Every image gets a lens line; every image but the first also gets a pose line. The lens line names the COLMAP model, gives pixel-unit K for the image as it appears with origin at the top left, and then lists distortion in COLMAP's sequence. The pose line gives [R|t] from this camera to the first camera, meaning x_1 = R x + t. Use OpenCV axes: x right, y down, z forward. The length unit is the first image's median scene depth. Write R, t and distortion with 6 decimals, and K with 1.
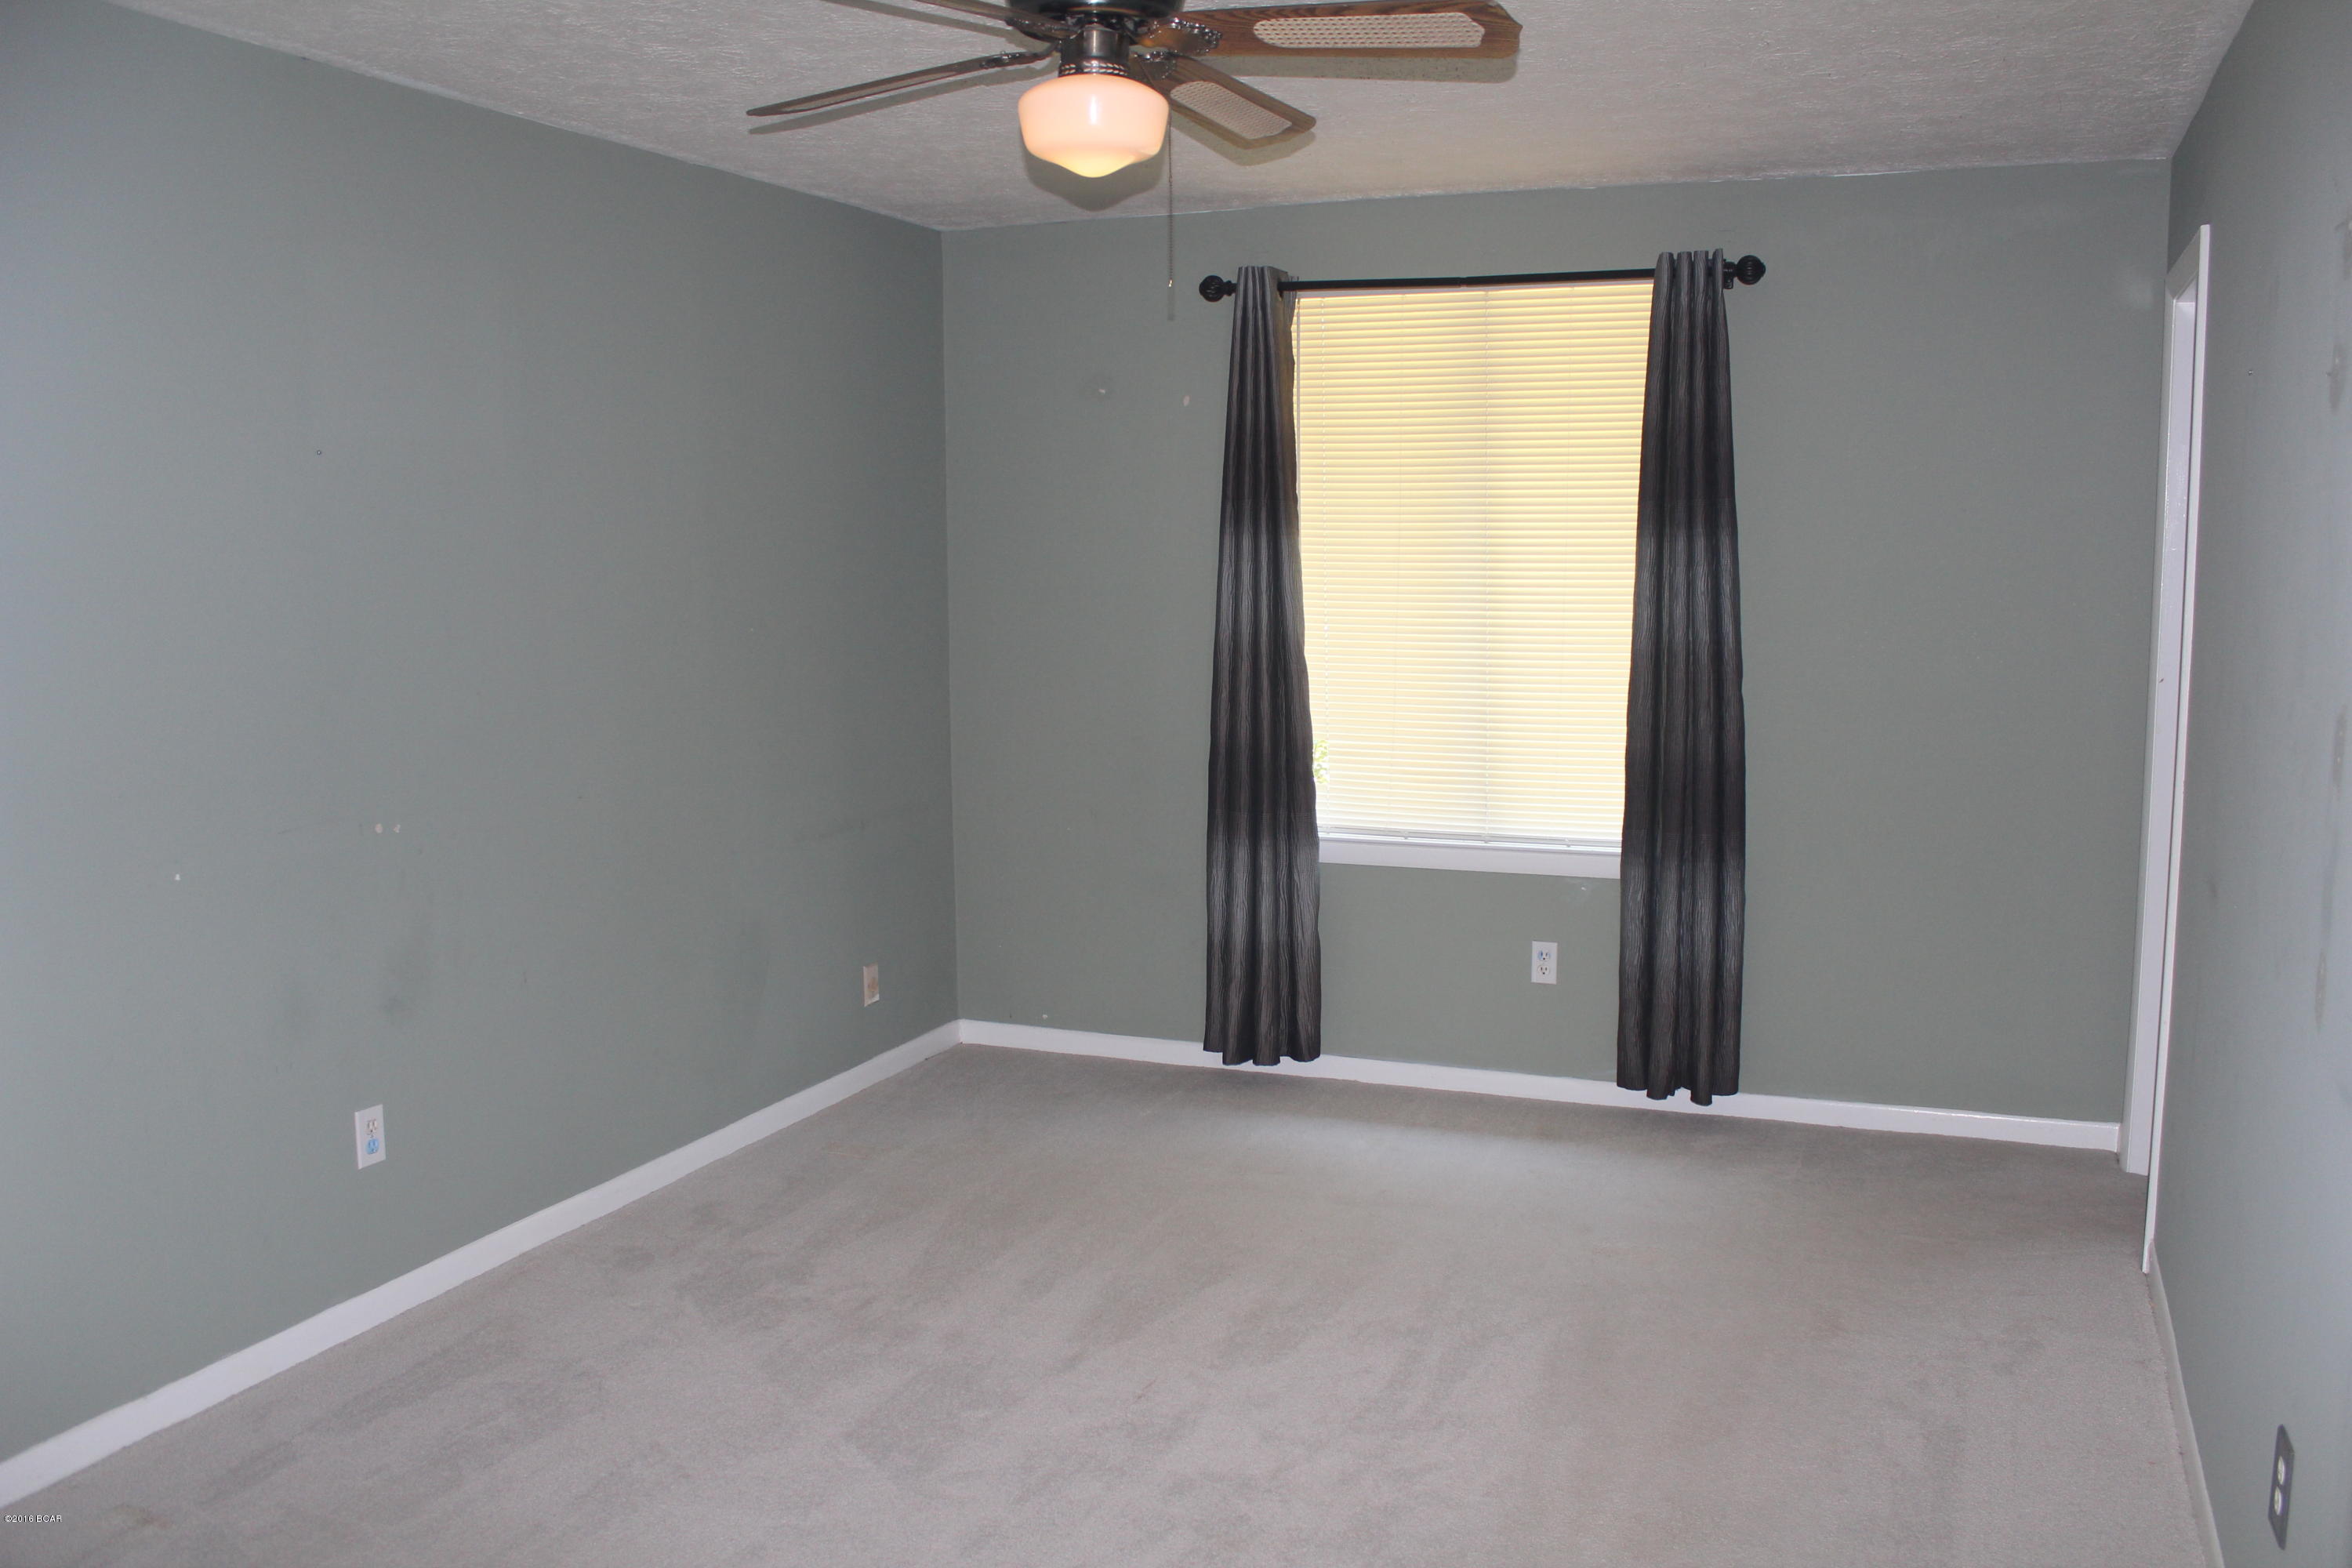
lens RADIAL K [[1955.9, 0, 1205.8], [0, 1955.9, 789.0], [0, 0, 1]] dist [-0.188317, 0.192127]
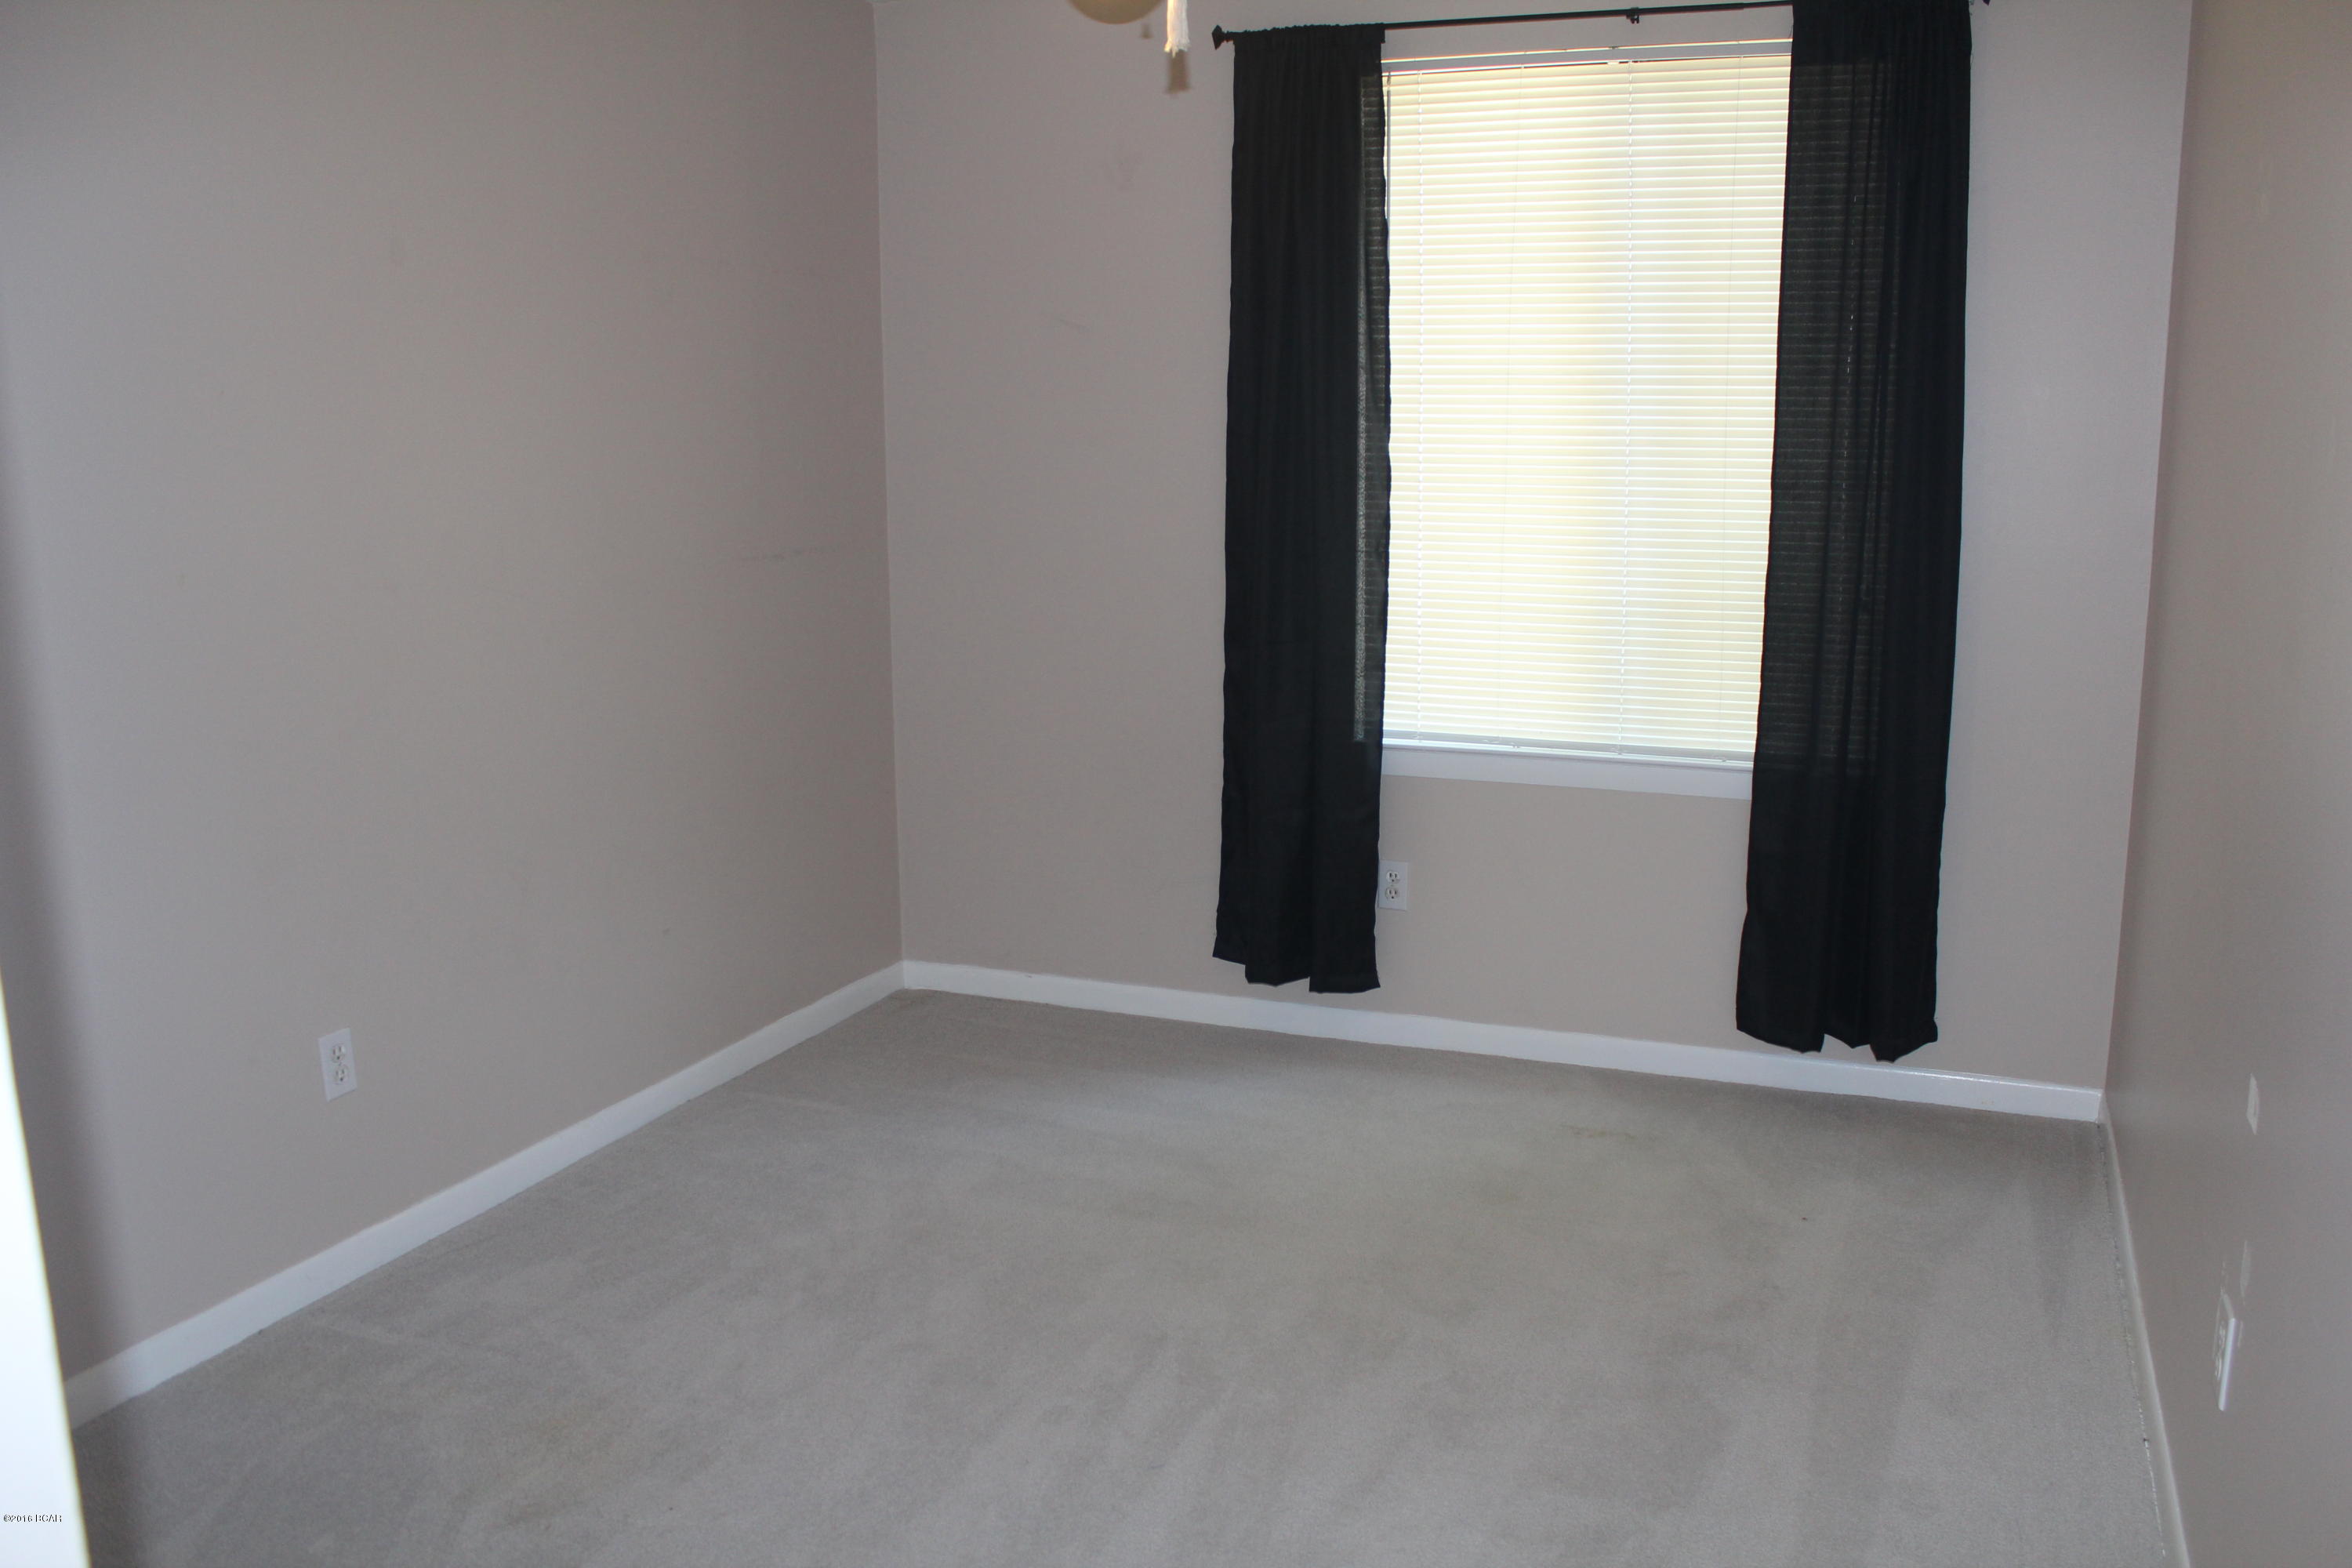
lens RADIAL K [[1955.9, 0, 1205.8], [0, 1955.9, 789.0], [0, 0, 1]] dist [-0.188317, 0.192127]
pose [[0.997769, 0.013965, -0.065288, 0.029930], [-0.010968, 0.998879, 0.046040, 0.007193], [0.065858, -0.045221, 0.996804, 0.140611]]
